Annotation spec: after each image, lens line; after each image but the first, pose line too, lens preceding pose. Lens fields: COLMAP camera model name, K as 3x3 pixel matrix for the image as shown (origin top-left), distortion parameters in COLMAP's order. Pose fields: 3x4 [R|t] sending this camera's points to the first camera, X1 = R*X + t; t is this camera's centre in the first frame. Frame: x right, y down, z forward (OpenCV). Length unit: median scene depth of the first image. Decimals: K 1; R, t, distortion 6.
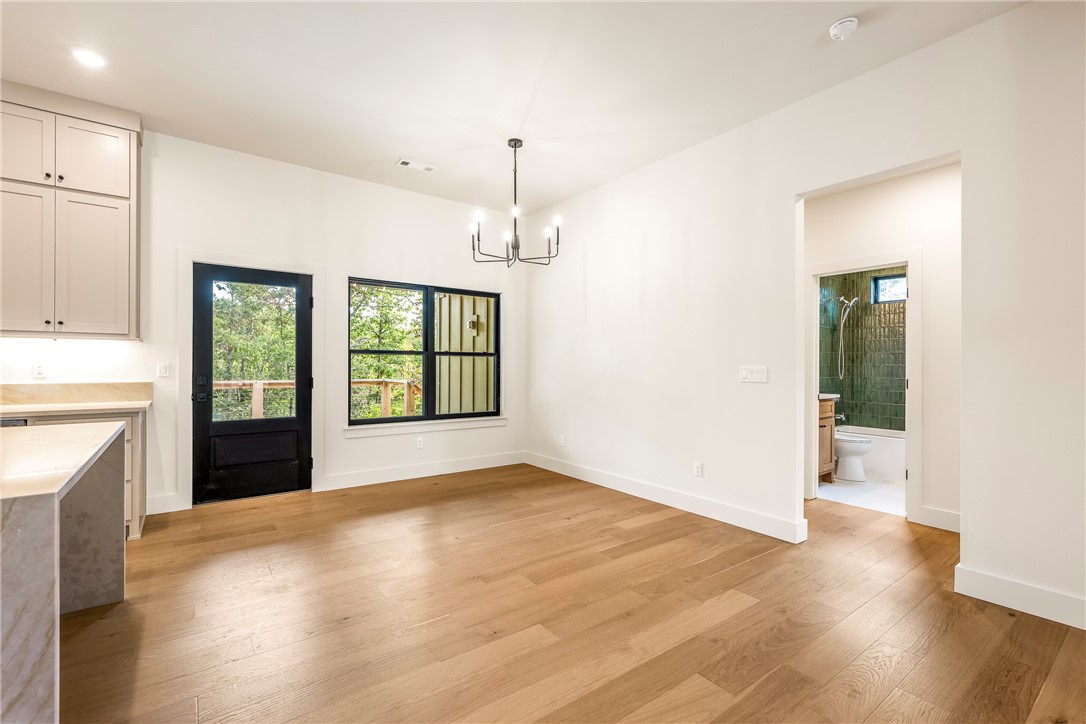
lens RADIAL K [[494.4, 0, 543.0], [0, 494.4, 362.0], [0, 0, 1]] dist [0.000520, -0.000126]
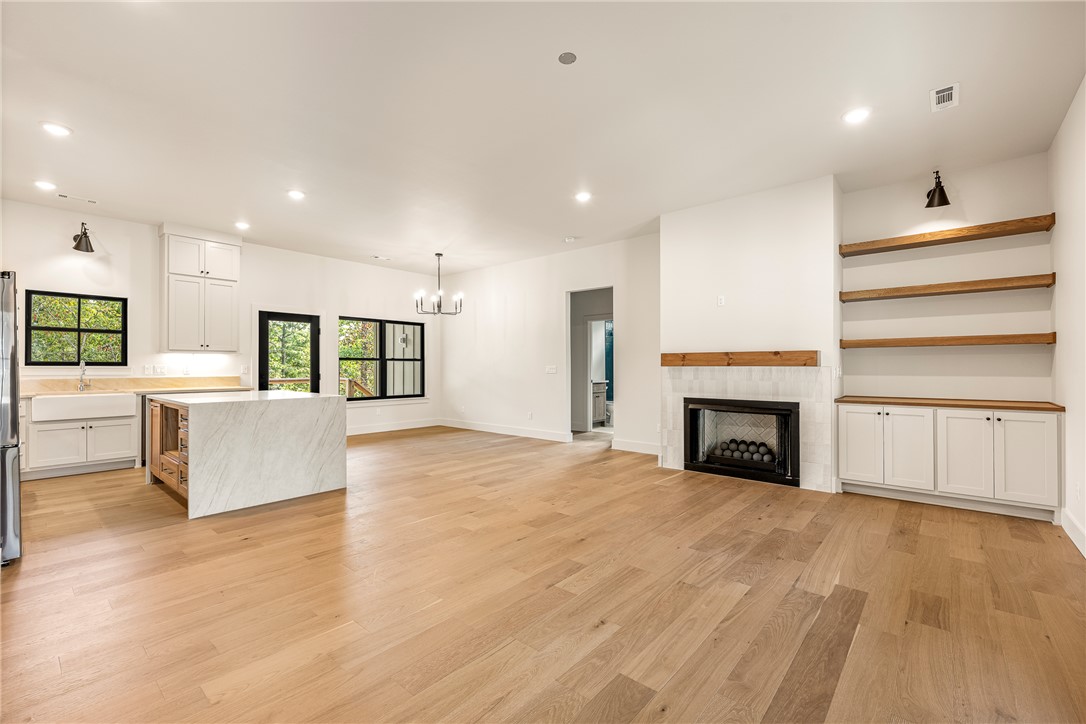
lens RADIAL K [[468.7, 0, 543.0], [0, 468.7, 362.0], [0, 0, 1]] dist [-0.000566, -0.000107]
pose [[0.976908, -0.002949, 0.213642, -0.038350], [0.003798, 0.999986, -0.003562, -0.001427], [-0.213629, 0.004291, 0.976906, -0.700310]]
